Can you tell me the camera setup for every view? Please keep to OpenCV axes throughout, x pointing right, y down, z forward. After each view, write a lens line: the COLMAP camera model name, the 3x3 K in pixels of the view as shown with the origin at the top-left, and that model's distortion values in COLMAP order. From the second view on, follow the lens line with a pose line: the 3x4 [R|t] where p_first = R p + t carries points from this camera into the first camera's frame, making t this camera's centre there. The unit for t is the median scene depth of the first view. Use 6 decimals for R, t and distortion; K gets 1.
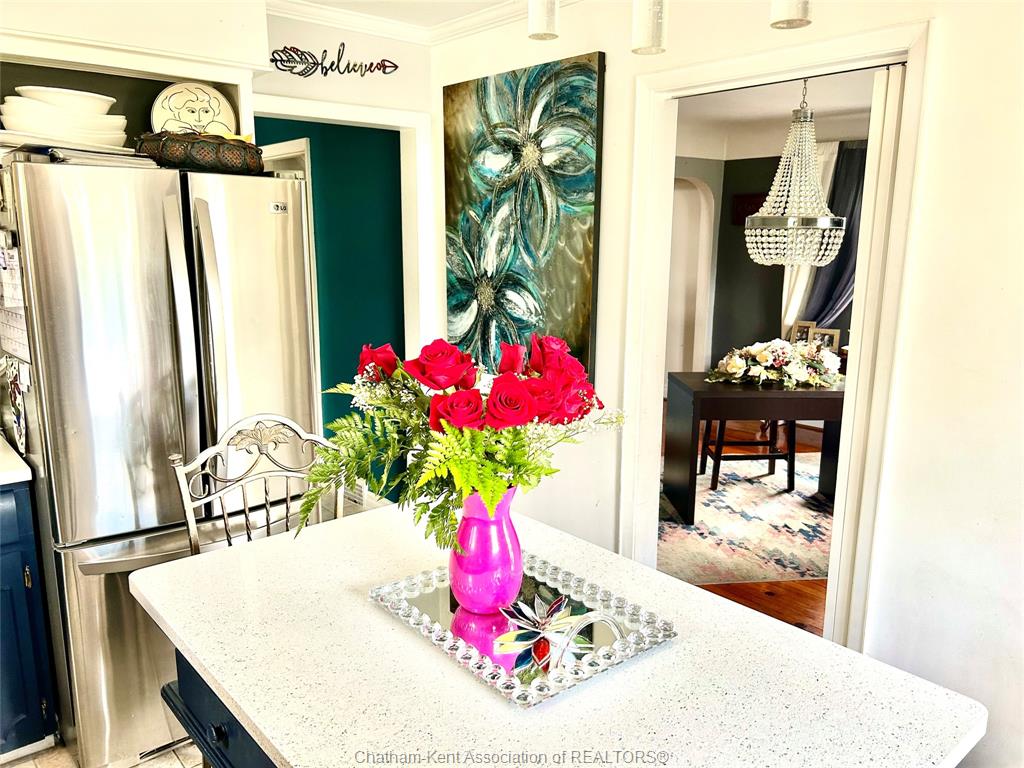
lens RADIAL K [[776.9, 0, 510.0], [0, 776.9, 377.2], [0, 0, 1]] dist [0.004674, -0.000267]
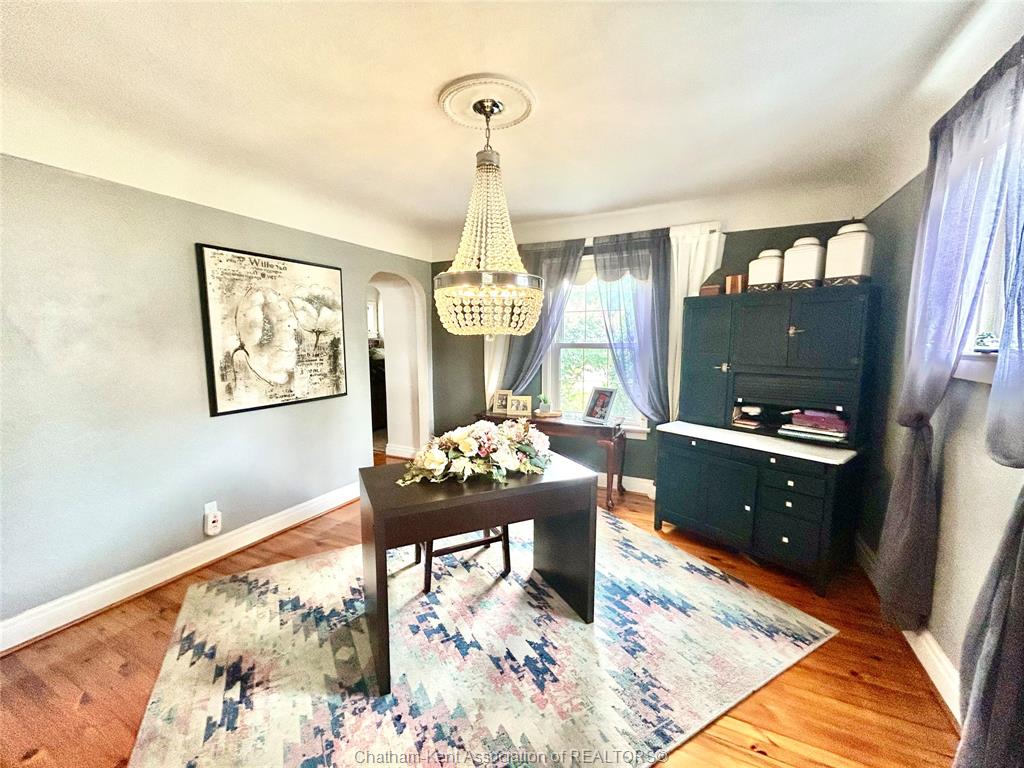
lens RADIAL K [[412.9, 0, 509.3], [0, 412.9, 388.1], [0, 0, 1]] dist [-0.000429, -0.000010]
pose [[0.923474, -0.055755, 0.379588, 0.205231], [0.080926, 0.995432, -0.050667, -0.061010], [-0.375029, 0.077508, 0.923767, 0.575008]]
